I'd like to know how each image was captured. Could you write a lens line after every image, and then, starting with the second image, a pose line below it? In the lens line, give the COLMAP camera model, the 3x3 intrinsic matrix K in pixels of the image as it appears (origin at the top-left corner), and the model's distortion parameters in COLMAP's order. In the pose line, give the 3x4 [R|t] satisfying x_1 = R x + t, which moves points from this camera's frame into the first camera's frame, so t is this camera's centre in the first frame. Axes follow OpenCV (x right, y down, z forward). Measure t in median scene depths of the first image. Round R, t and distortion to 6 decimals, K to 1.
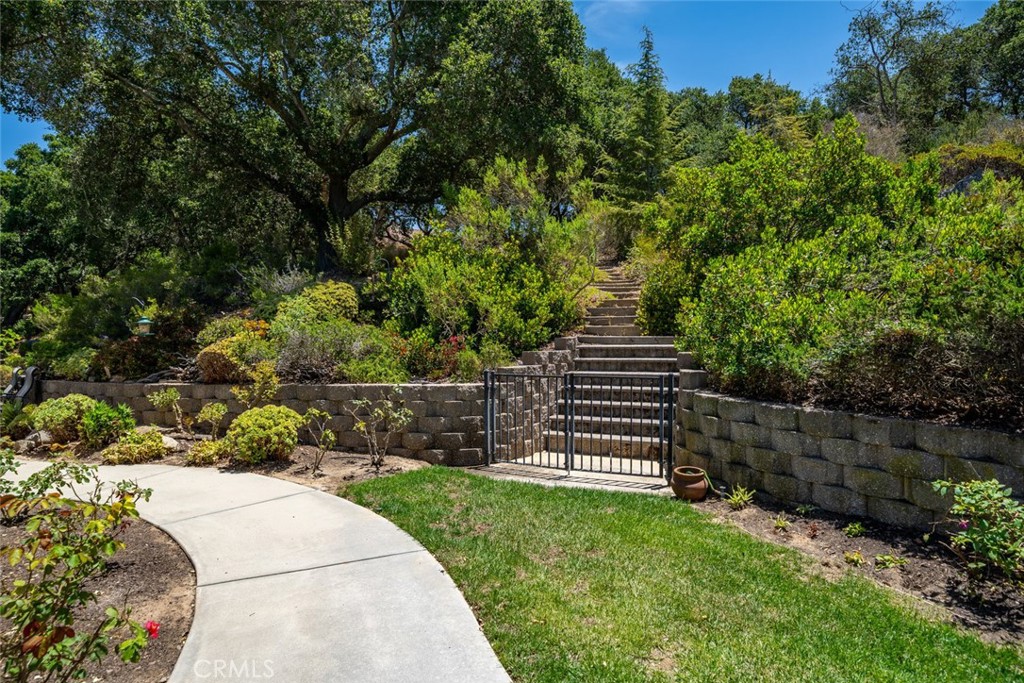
lens RADIAL K [[590.7, 0, 513.2], [0, 590.7, 345.0], [0, 0, 1]] dist [0.001554, -0.000084]
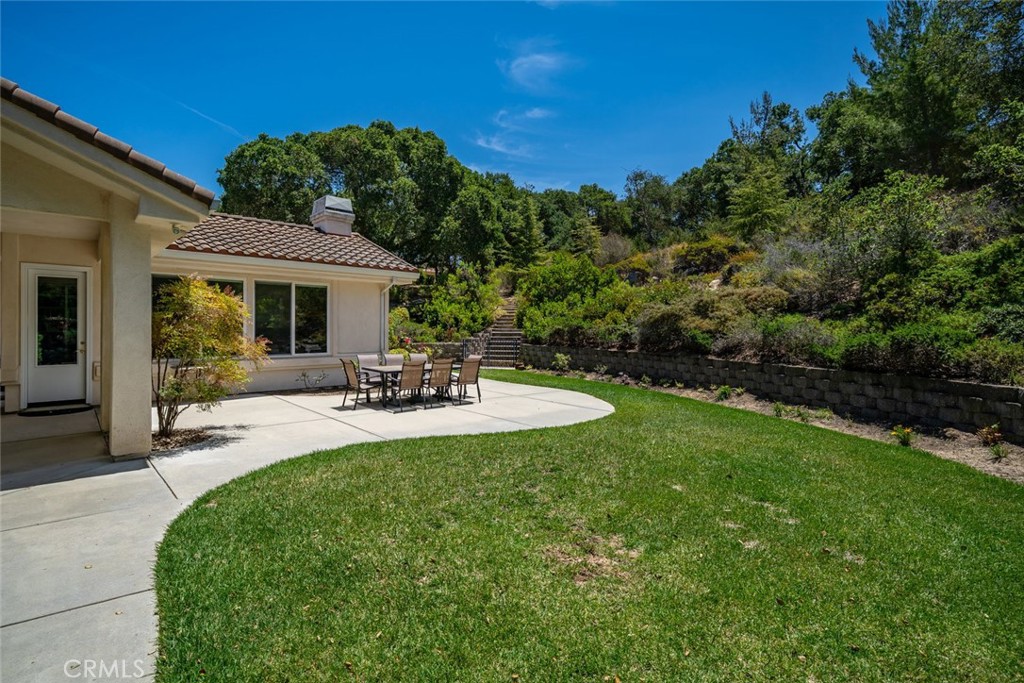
lens RADIAL K [[441.1, 0, 514.2], [0, 441.1, 338.9], [0, 0, 1]] dist [0.000597, 0.000015]
pose [[0.987961, 0.008101, 0.154488, -0.115628], [-0.008772, 0.999955, 0.003665, 0.026040], [-0.154452, -0.004976, 0.987988, -1.153127]]
